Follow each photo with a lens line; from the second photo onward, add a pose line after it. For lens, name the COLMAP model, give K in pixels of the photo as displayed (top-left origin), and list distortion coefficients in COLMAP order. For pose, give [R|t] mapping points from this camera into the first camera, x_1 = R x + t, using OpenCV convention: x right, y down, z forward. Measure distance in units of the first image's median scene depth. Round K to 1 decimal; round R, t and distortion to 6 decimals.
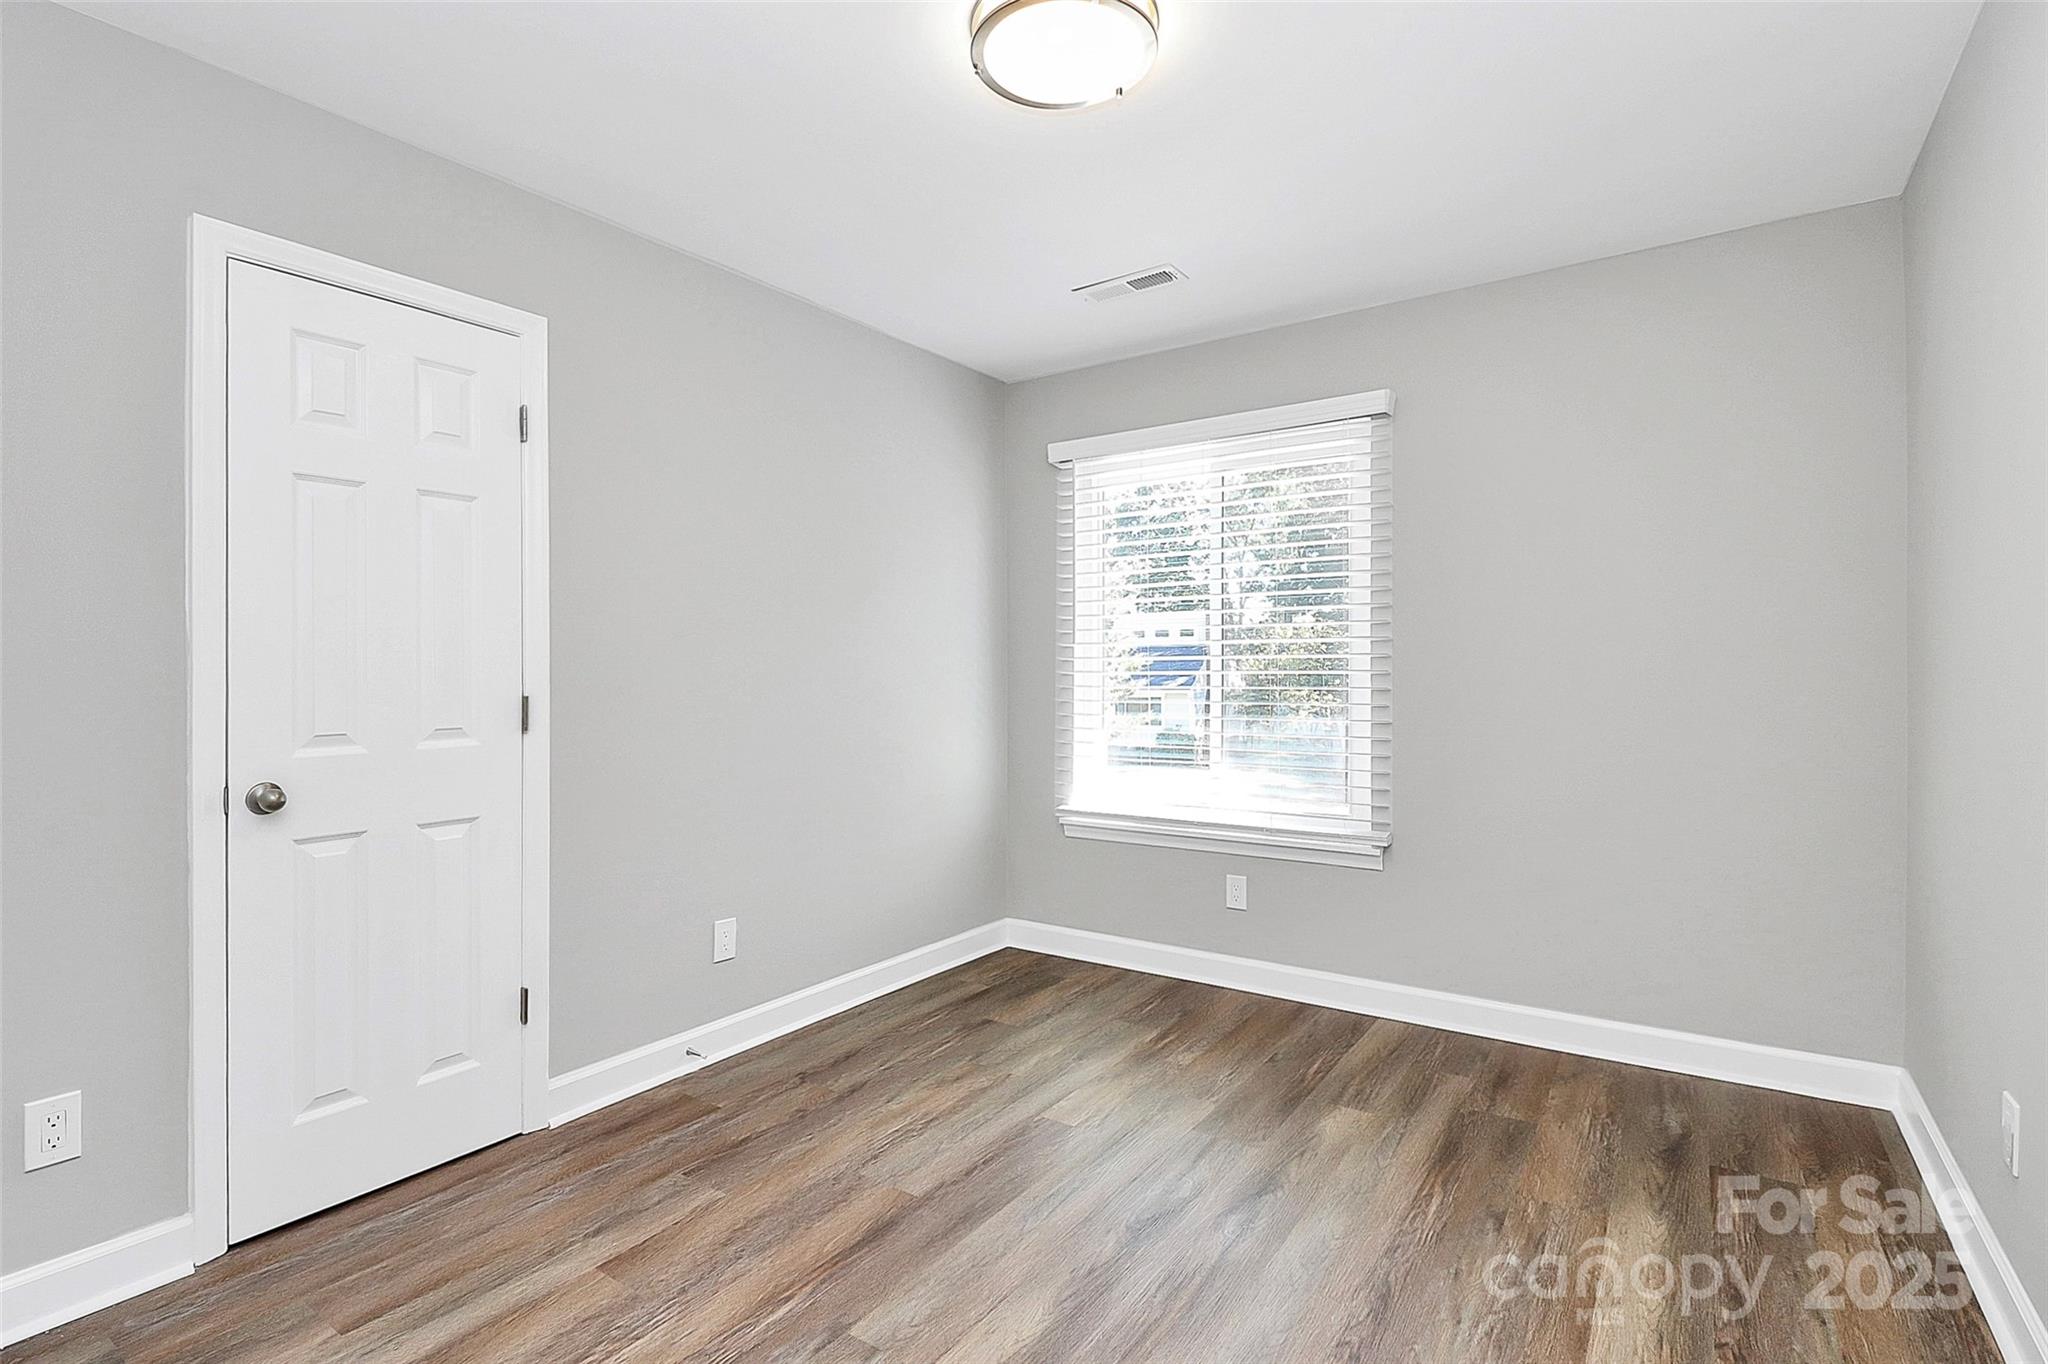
lens RADIAL K [[1015.7, 0, 1016.8], [0, 1015.7, 672.7], [0, 0, 1]] dist [0.004641, -0.011430]
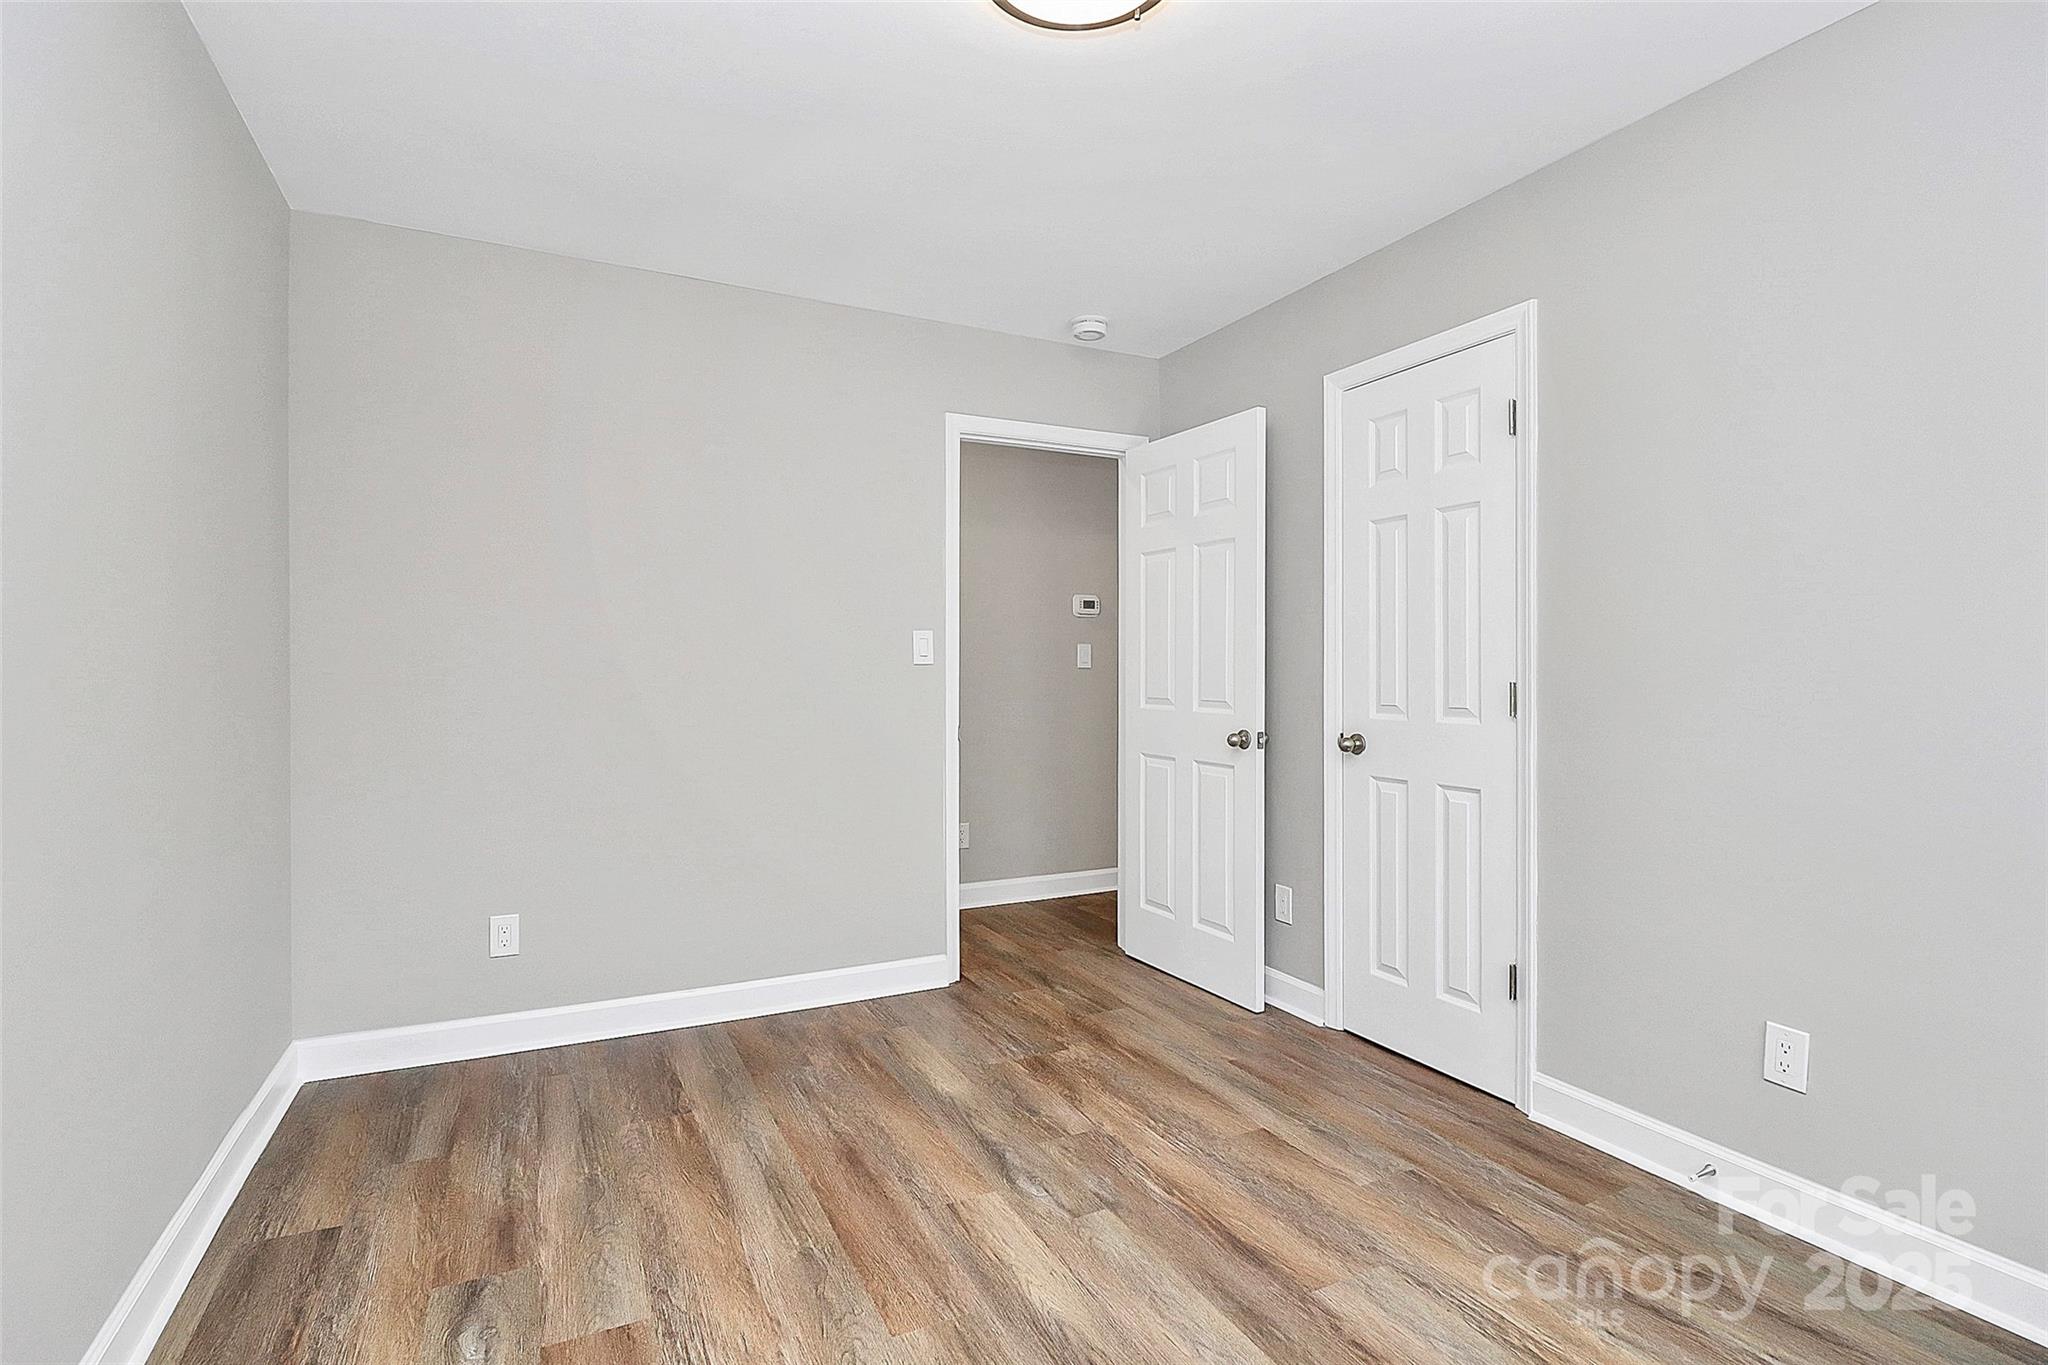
lens RADIAL K [[1015.7, 0, 1018.6], [0, 1015.7, 675.6], [0, 0, 1]] dist [0.004641, -0.011430]
pose [[-0.507207, 0.006196, -0.861802, 0.740152], [-0.003538, 0.999951, 0.009271, 0.010937], [0.861817, 0.007752, -0.507160, 1.230314]]
